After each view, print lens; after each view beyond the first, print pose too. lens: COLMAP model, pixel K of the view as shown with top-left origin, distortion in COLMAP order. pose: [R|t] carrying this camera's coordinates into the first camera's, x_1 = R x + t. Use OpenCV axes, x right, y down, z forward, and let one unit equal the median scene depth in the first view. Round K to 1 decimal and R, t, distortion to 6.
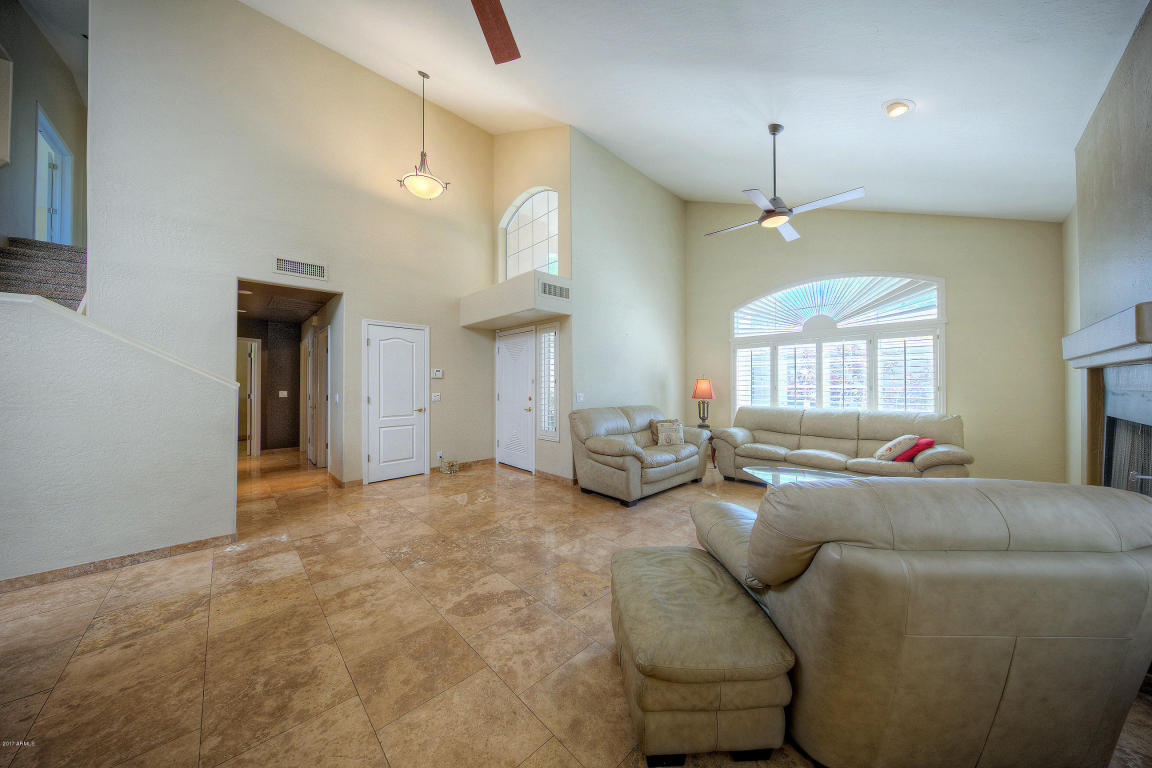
lens RADIAL K [[366.1, 0, 577.5], [0, 366.1, 379.6], [0, 0, 1]] dist [0.002634, 0.000008]
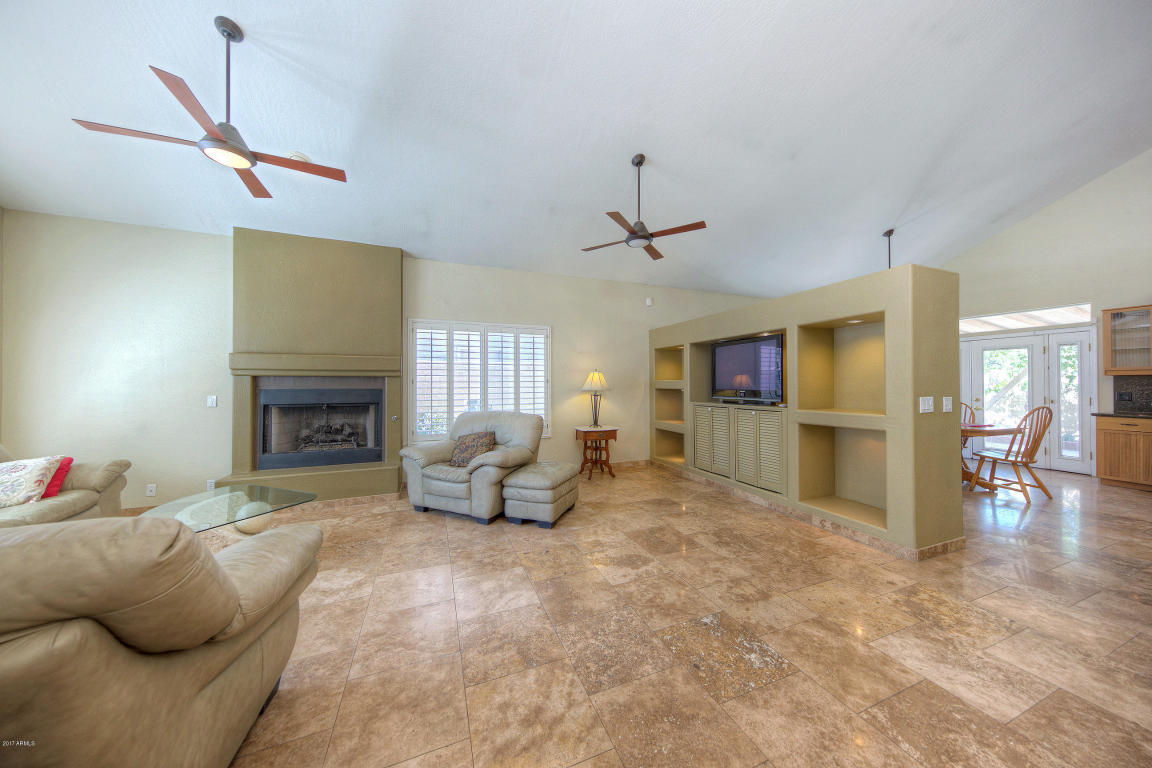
lens RADIAL K [[366.1, 0, 582.8], [0, 366.1, 386.1], [0, 0, 1]] dist [0.002634, 0.000008]
pose [[-0.933167, 0.003048, 0.359431, -0.395954], [0.000182, 0.999968, -0.008007, 0.021183], [-0.359444, -0.007406, -0.933137, 1.542887]]
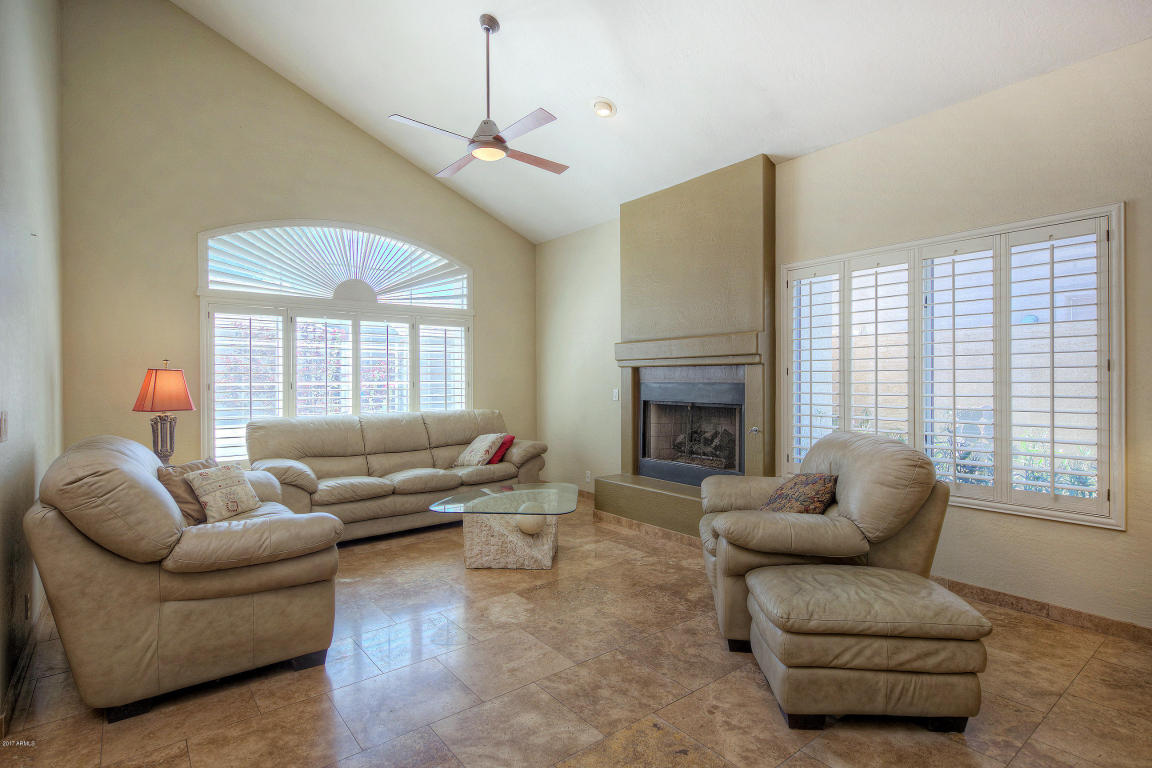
lens RADIAL K [[571.1, 0, 587.7], [0, 571.1, 381.5], [0, 0, 1]] dist [0.002307, 0.000055]
pose [[0.082314, -0.002514, 0.996603, -0.622733], [-0.008838, 0.999956, 0.003252, 0.014310], [-0.996567, -0.009076, 0.082288, 0.779605]]
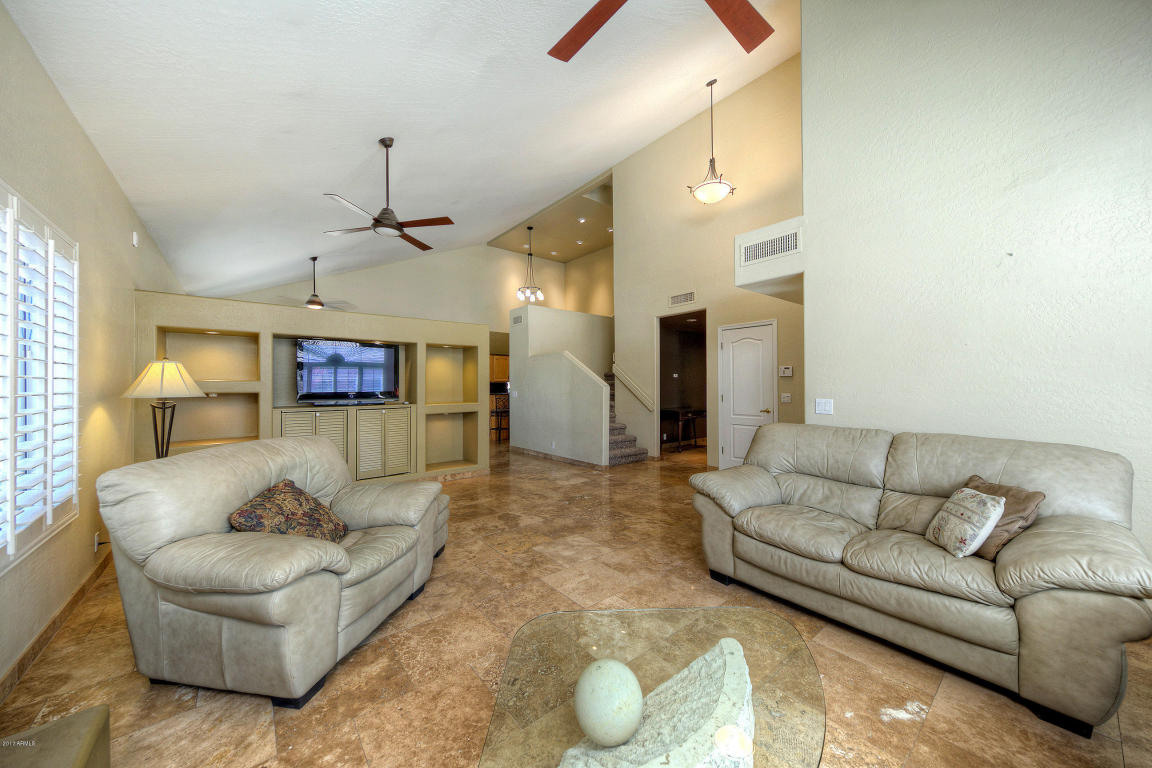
lens RADIAL K [[398.4, 0, 580.2], [0, 398.4, 383.0], [0, 0, 1]] dist [0.003505, 0.000059]
pose [[-0.071402, -0.003702, -0.997441, 1.037890], [0.016386, 0.999854, -0.004884, 0.013445], [0.997313, -0.016693, -0.071331, 1.012984]]
